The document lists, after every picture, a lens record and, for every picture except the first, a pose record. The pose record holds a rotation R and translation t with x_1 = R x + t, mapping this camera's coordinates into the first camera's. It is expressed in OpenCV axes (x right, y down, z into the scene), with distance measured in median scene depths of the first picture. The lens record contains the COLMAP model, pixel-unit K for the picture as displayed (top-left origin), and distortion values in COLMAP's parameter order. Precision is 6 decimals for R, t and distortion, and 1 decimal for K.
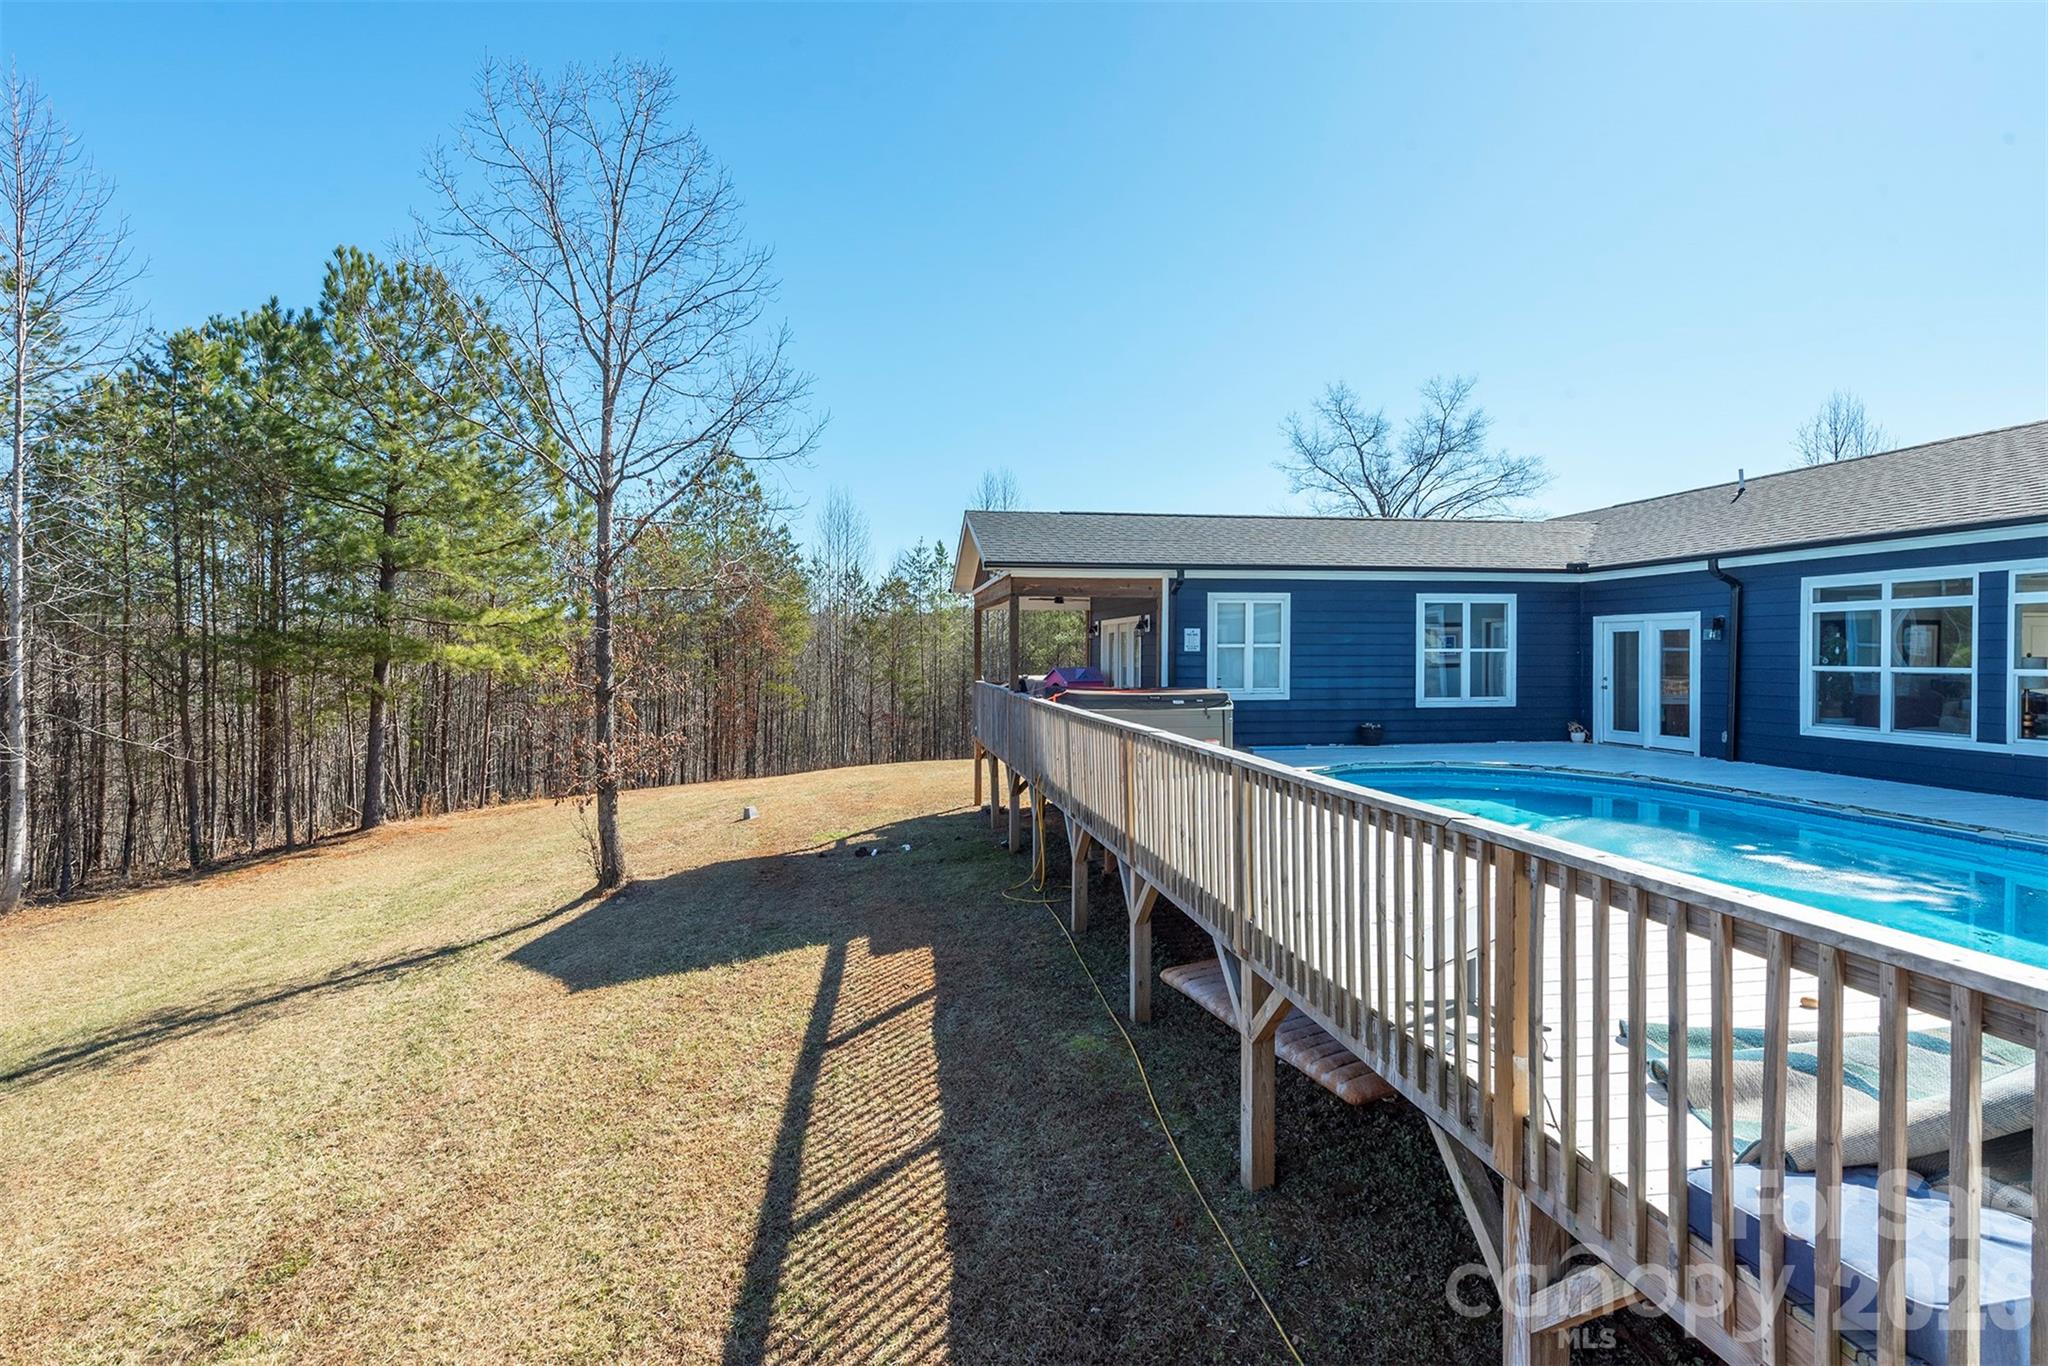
lens RADIAL K [[917.9, 0, 1025.2], [0, 917.9, 671.6], [0, 0, 1]] dist [0.012569, 0.000323]
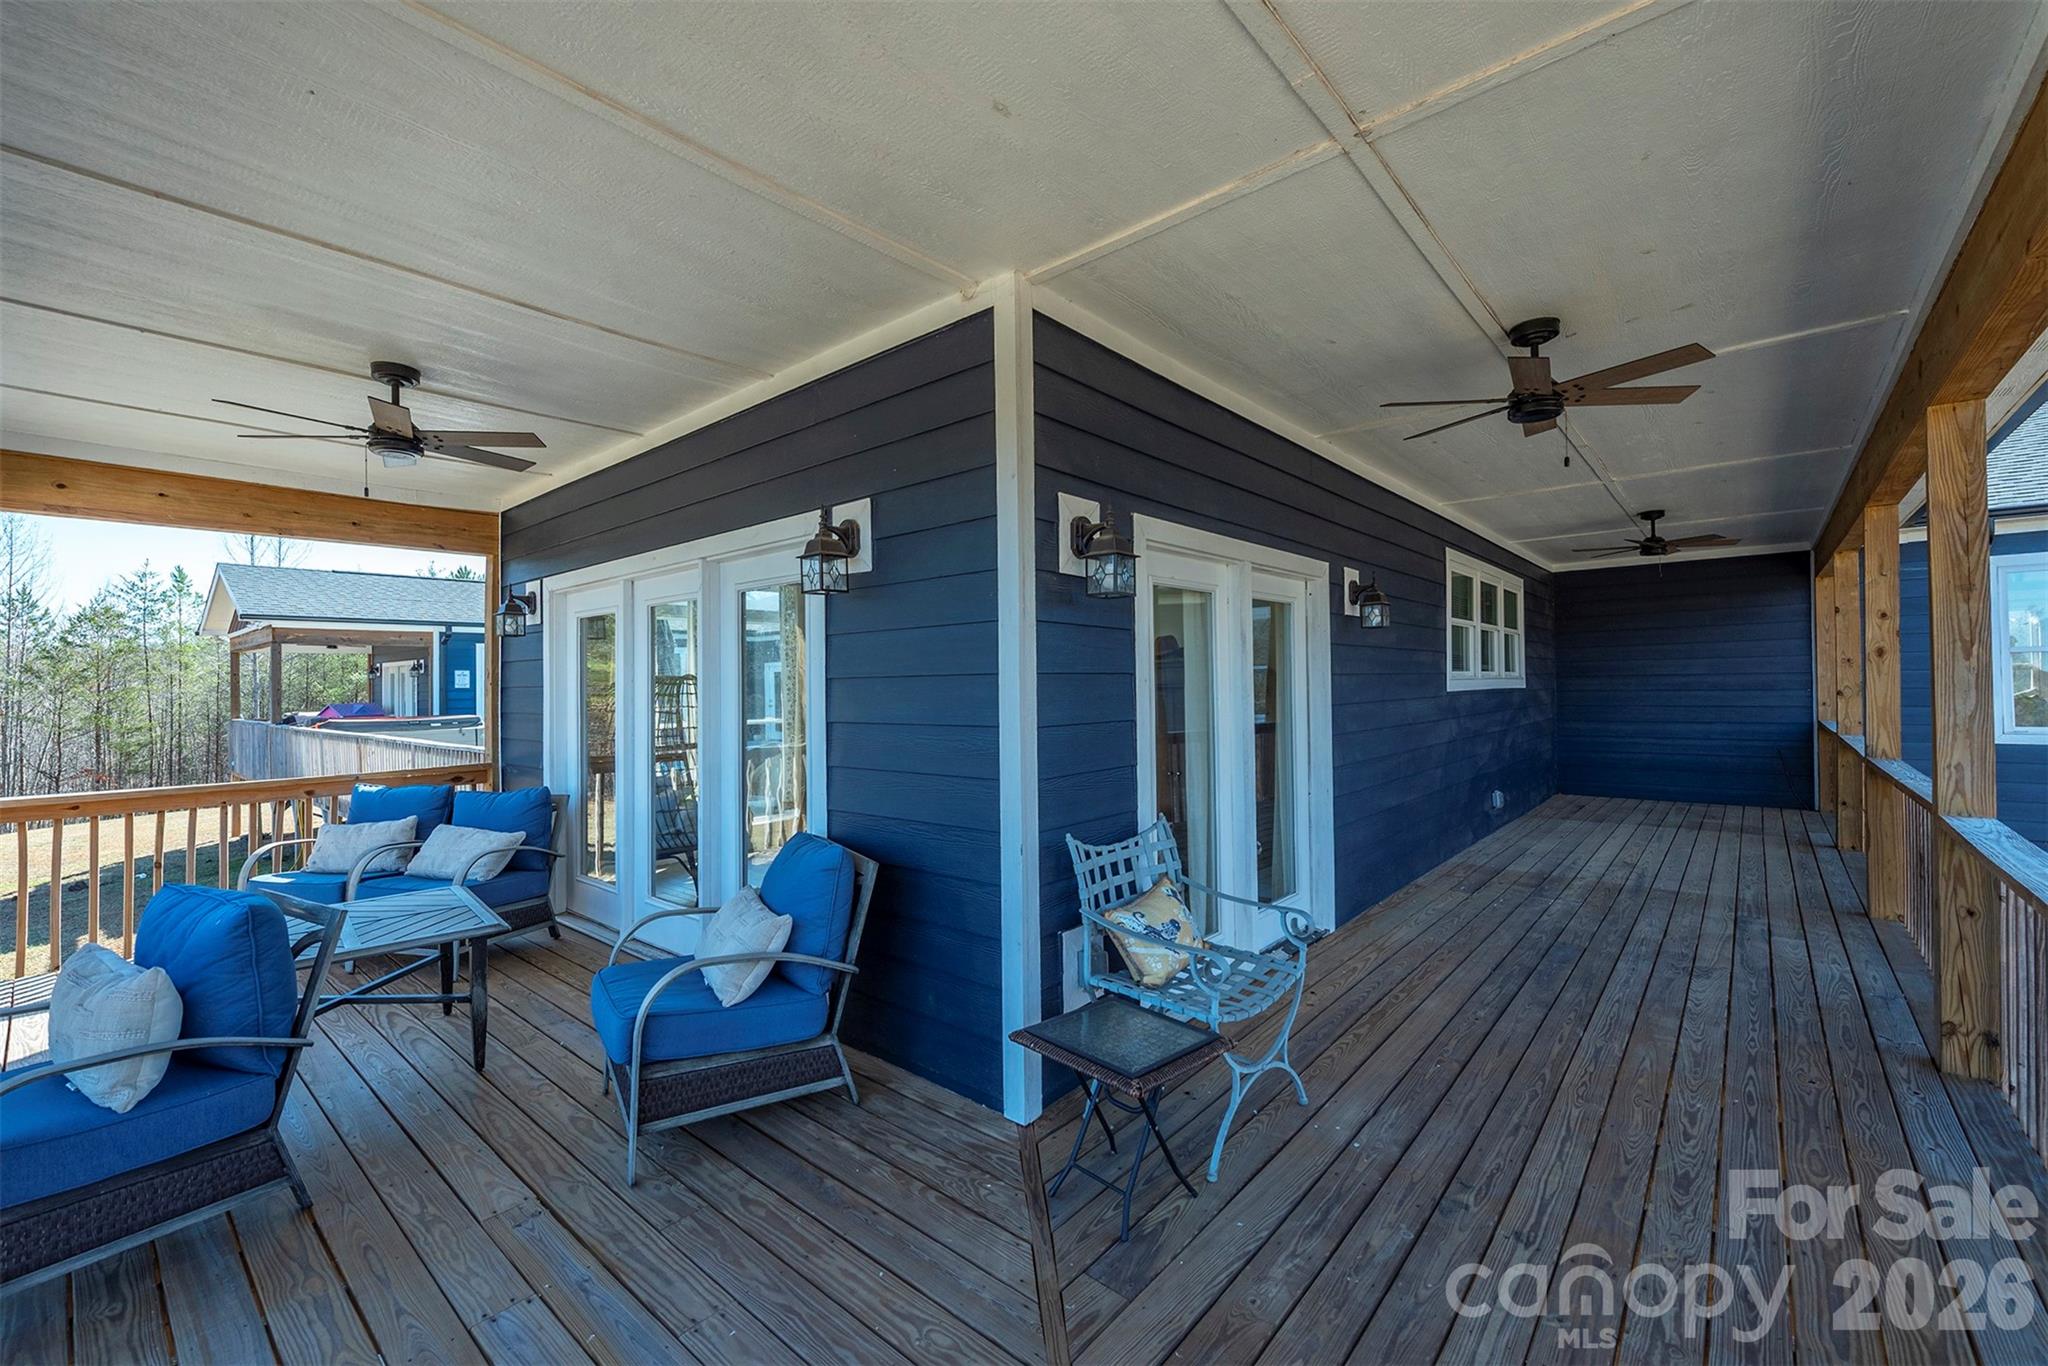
lens RADIAL K [[799.0, 0, 1026.2], [0, 799.0, 674.3], [0, 0, 1]] dist [0.002366, -0.000074]
pose [[0.750388, -0.003779, 0.660987, 0.029293], [0.028710, 0.999226, -0.026880, 0.012105], [-0.660374, 0.039147, 0.749916, -0.381117]]
